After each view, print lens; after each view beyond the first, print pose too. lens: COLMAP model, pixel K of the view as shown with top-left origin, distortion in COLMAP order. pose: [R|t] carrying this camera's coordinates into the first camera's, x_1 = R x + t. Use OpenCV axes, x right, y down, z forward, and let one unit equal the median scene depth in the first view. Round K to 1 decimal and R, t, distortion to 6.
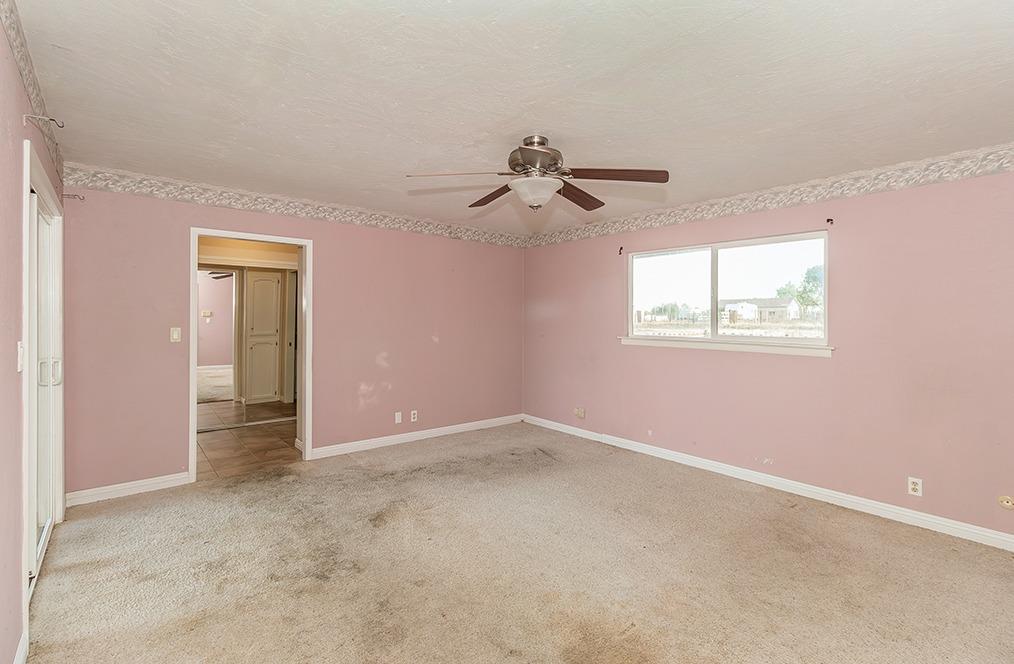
lens RADIAL K [[458.5, 0, 508.5], [0, 458.5, 324.8], [0, 0, 1]] dist [0.006928, -0.000339]
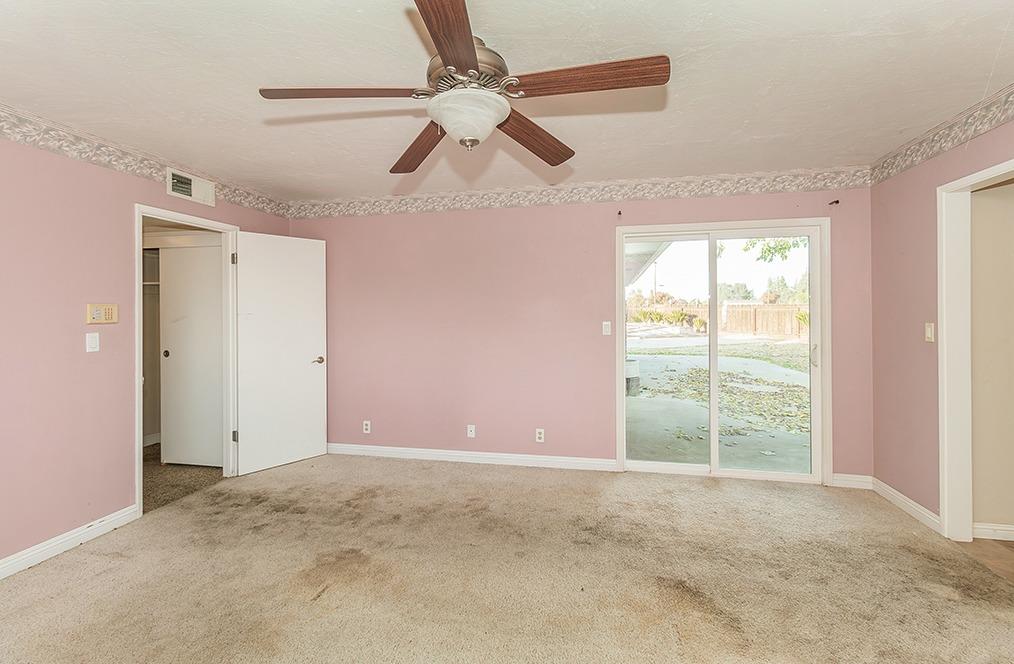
lens RADIAL K [[458.5, 0, 513.2], [0, 458.5, 313.6], [0, 0, 1]] dist [0.006928, -0.000339]
pose [[-0.794675, -0.006471, -0.607000, 0.380182], [-0.007357, 0.999972, -0.001028, -0.007332], [0.606990, 0.003649, -0.794701, 1.448385]]
